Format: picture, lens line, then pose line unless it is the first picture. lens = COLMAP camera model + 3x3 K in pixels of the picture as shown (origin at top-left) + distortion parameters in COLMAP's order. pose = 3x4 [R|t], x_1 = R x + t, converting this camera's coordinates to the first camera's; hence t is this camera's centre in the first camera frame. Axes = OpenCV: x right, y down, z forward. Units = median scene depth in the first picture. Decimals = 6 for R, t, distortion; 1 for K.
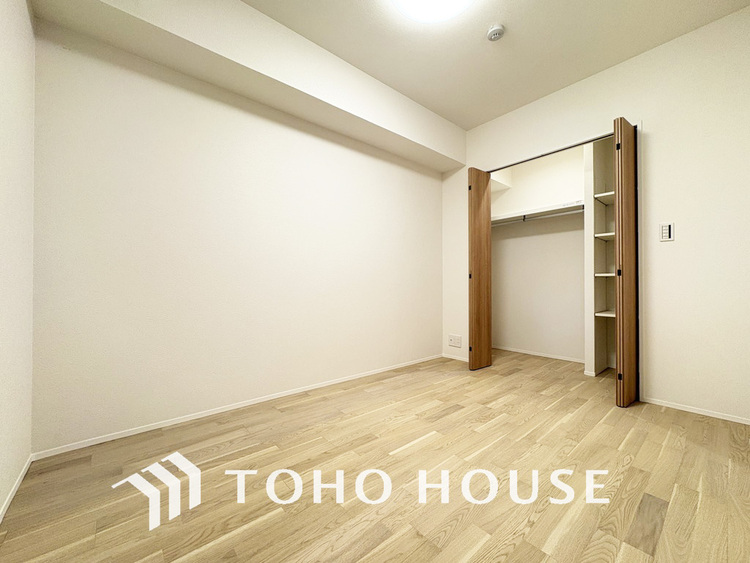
lens RADIAL K [[301.2, 0, 376.7], [0, 301.2, 281.8], [0, 0, 1]] dist [0.001116, 0.000180]
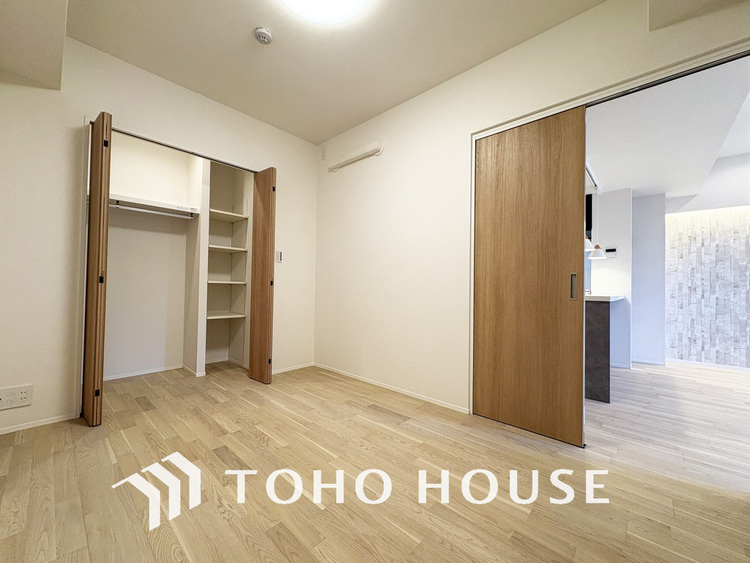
lens RADIAL K [[301.2, 0, 376.7], [0, 301.2, 281.8], [0, 0, 1]] dist [0.001116, 0.000180]
pose [[-0.130354, 0.014452, 0.991362, -0.569776], [-0.025515, 0.999514, -0.017925, -0.024303], [-0.991139, -0.027632, -0.129922, 0.700152]]
